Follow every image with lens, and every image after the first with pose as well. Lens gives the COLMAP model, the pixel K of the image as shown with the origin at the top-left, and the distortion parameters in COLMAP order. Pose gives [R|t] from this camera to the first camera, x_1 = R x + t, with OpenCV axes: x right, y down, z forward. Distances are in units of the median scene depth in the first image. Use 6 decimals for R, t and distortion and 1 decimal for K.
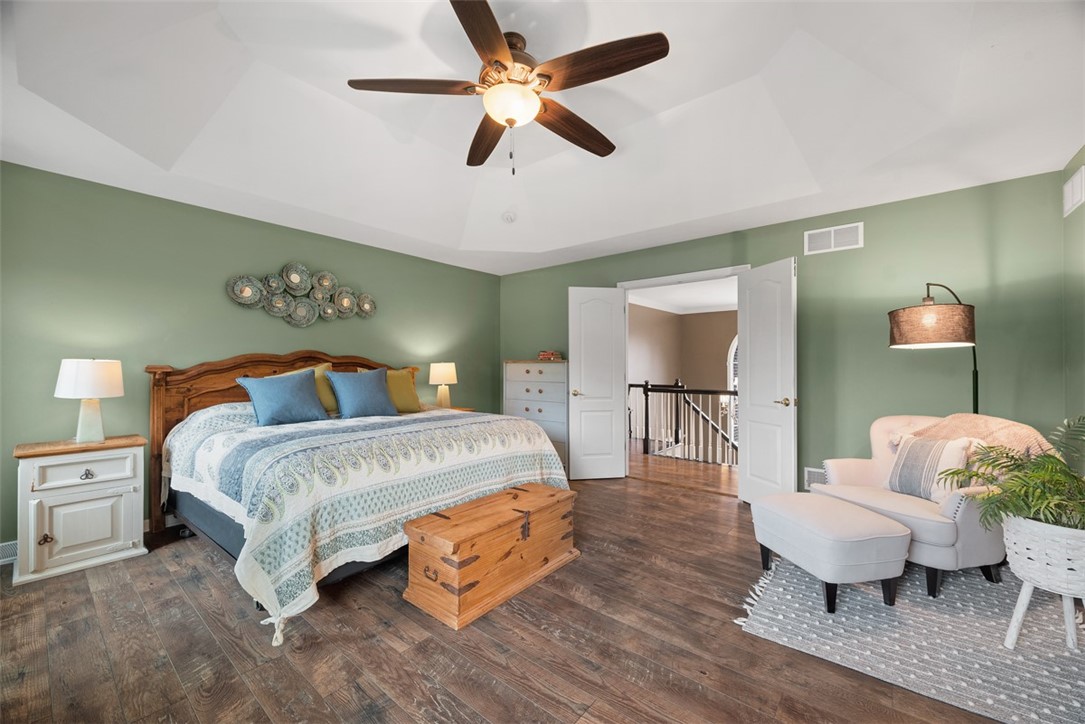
lens RADIAL K [[428.7, 0, 542.5], [0, 428.7, 362.0], [0, 0, 1]] dist [-0.000851, -0.000010]
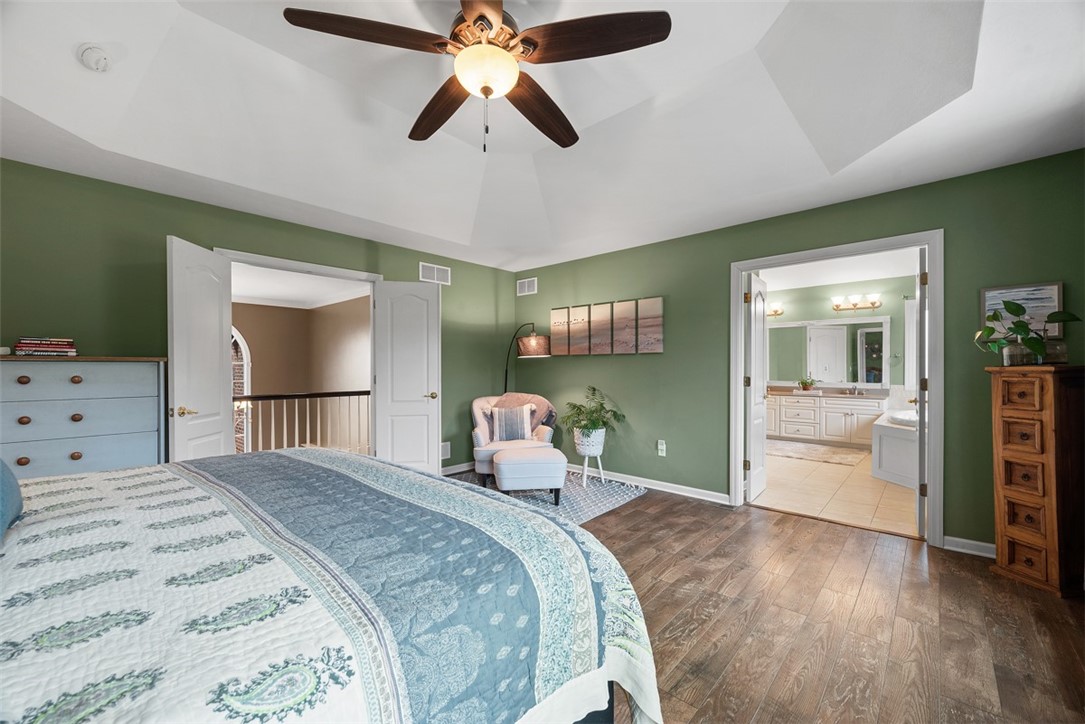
lens RADIAL K [[431.7, 0, 544.6], [0, 431.7, 367.1], [0, 0, 1]] dist [0.001813, 0.000432]
pose [[0.046486, -0.001412, 0.998918, -0.601057], [-0.006820, 0.999975, 0.001731, 0.004764], [-0.998896, -0.006893, 0.046475, 0.522885]]
